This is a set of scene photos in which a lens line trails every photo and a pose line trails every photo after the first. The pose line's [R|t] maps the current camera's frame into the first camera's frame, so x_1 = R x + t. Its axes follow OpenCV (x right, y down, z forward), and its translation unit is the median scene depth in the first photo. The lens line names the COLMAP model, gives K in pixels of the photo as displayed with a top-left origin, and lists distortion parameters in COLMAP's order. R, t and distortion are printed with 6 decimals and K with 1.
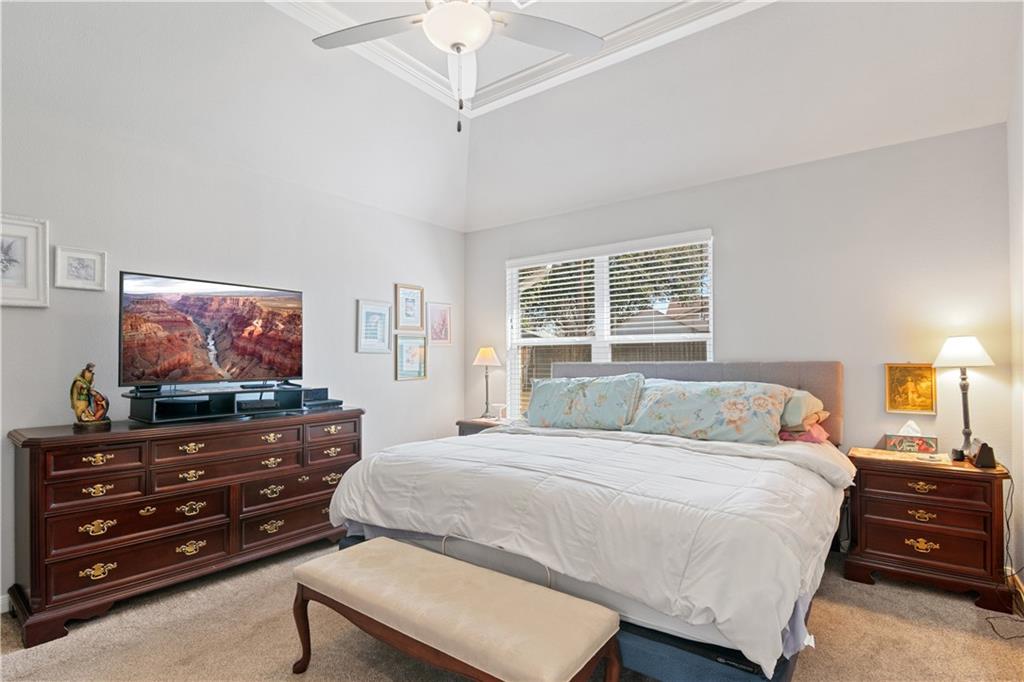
lens RADIAL K [[490.1, 0, 512.0], [0, 490.1, 341.0], [0, 0, 1]] dist [0.000615, -0.022294]
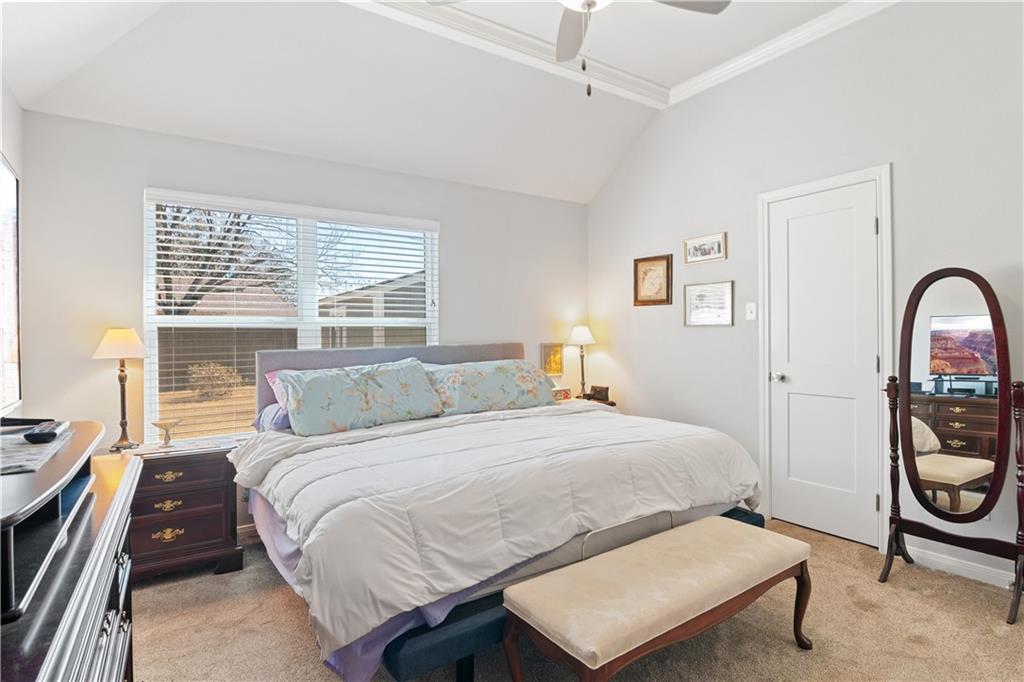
lens RADIAL K [[511.5, 0, 509.3], [0, 511.5, 338.7], [0, 0, 1]] dist [-0.000789, -0.010808]
pose [[0.339532, -0.003306, 0.940589, -0.732985], [-0.016287, 0.999823, 0.009394, 0.018390], [-0.940454, -0.018509, 0.339418, 0.563954]]
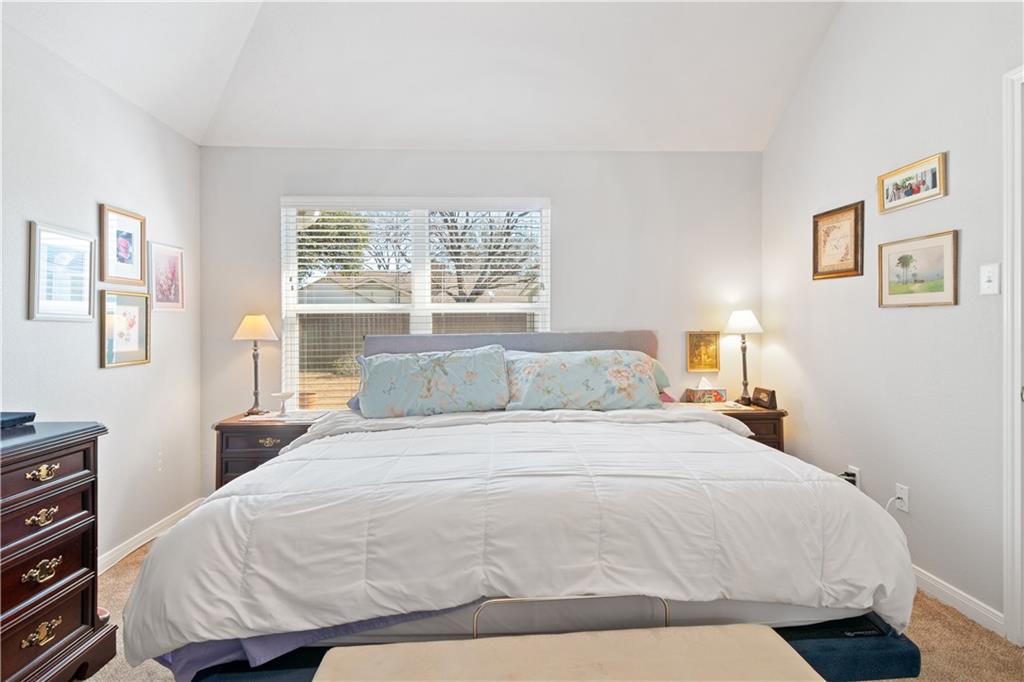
lens RADIAL K [[488.7, 0, 513.8], [0, 488.7, 328.3], [0, 0, 1]] dist [0.005849, -0.000520]
pose [[0.766529, -0.002386, 0.642205, -0.347664], [-0.014613, 0.999669, 0.021157, 0.018535], [-0.642043, -0.025602, 0.766241, 0.342721]]
